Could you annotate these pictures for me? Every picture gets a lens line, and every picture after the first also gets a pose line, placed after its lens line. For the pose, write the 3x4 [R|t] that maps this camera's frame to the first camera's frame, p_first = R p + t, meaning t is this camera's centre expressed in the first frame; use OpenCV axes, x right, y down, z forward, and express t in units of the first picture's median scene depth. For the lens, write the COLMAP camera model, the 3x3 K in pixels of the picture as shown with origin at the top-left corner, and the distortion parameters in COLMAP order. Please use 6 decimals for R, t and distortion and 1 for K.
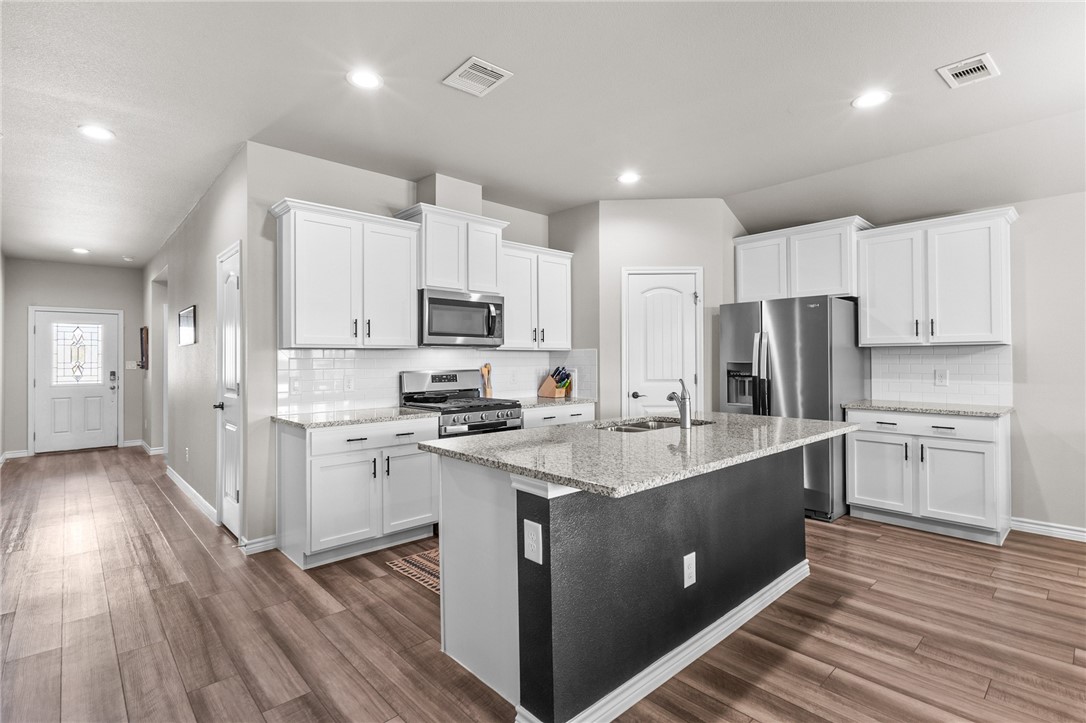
lens RADIAL K [[514.4, 0, 543.0], [0, 514.4, 361.5], [0, 0, 1]] dist [-0.001661, 0.000426]
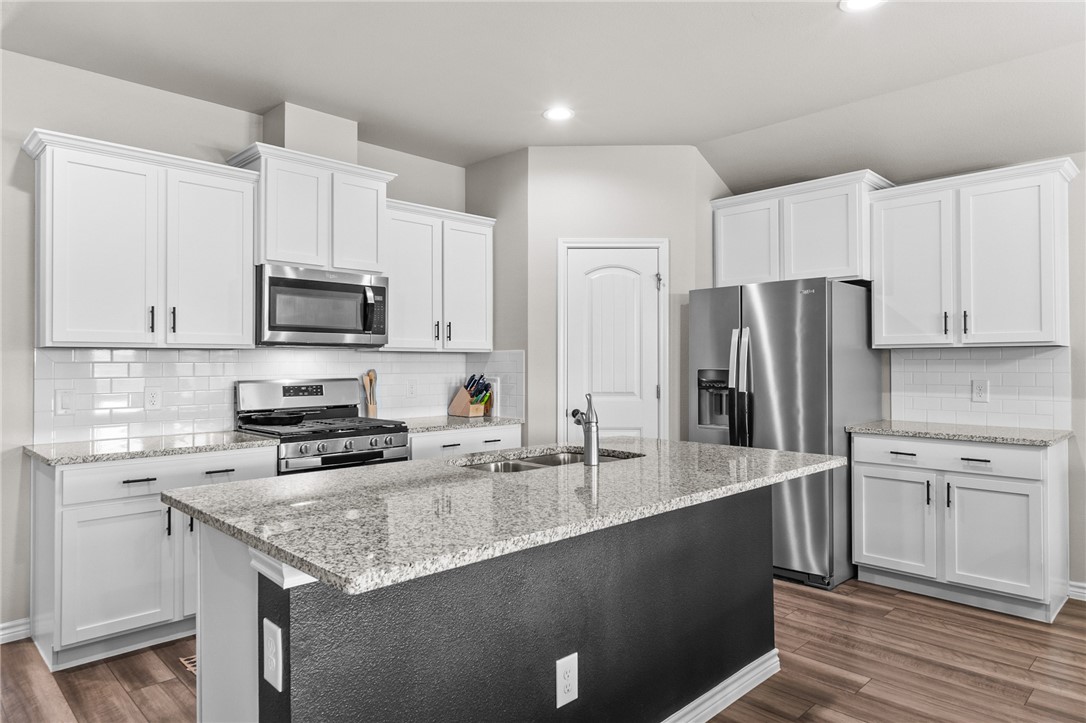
lens RADIAL K [[663.9, 0, 545.0], [0, 663.9, 363.8], [0, 0, 1]] dist [0.004810, -0.001717]
pose [[0.999366, 0.002803, 0.035497, 0.117862], [-0.002678, 0.999990, -0.003579, -0.002216], [-0.035506, 0.003482, 0.999363, 0.069609]]
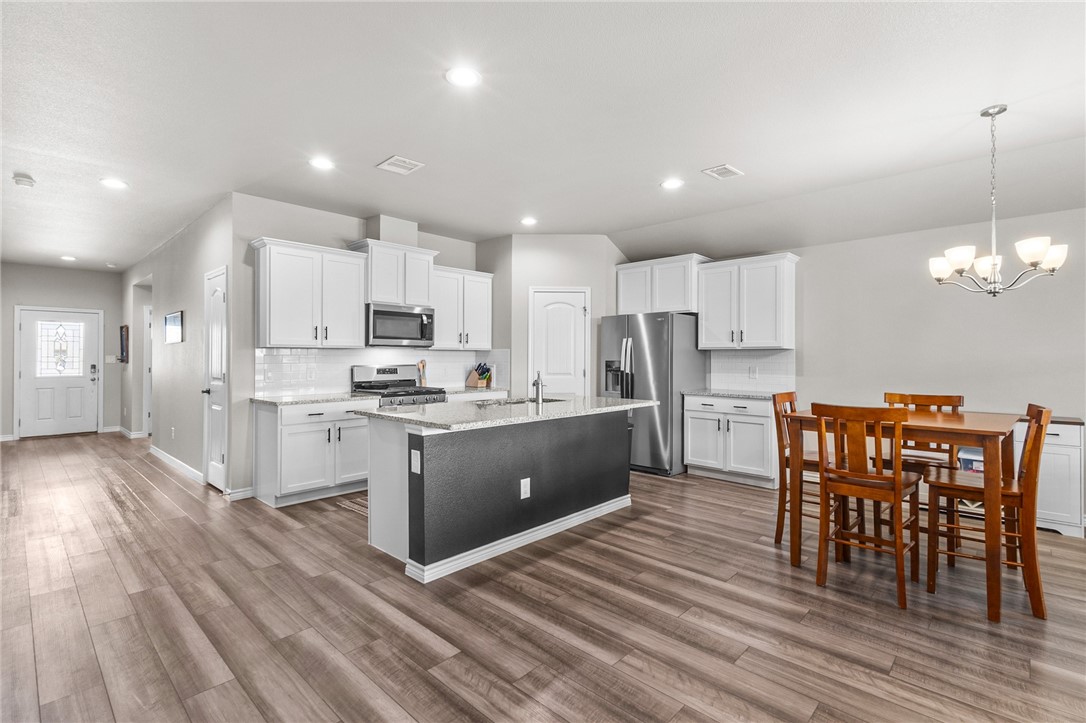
lens RADIAL K [[497.0, 0, 541.4], [0, 497.0, 358.5], [0, 0, 1]] dist [0.011697, 0.000371]
pose [[0.997836, 0.007307, 0.065339, 0.120975], [-0.007258, 0.999973, -0.000994, -0.000720], [-0.065345, 0.000517, 0.997863, -0.294440]]
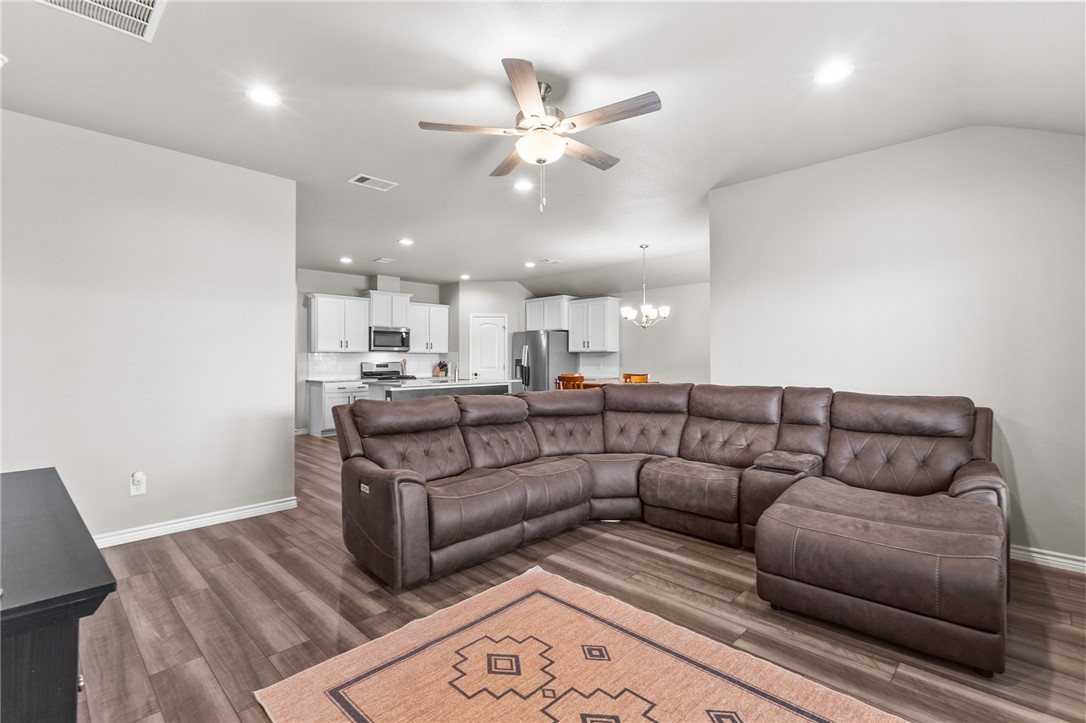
lens RADIAL K [[497.0, 0, 541.4], [0, 497.0, 358.5], [0, 0, 1]] dist [0.011697, 0.000371]
pose [[0.998958, 0.004226, 0.045452, 0.412936], [-0.004045, 0.999984, -0.004060, 0.008033], [-0.045468, 0.003872, 0.998958, -1.218763]]
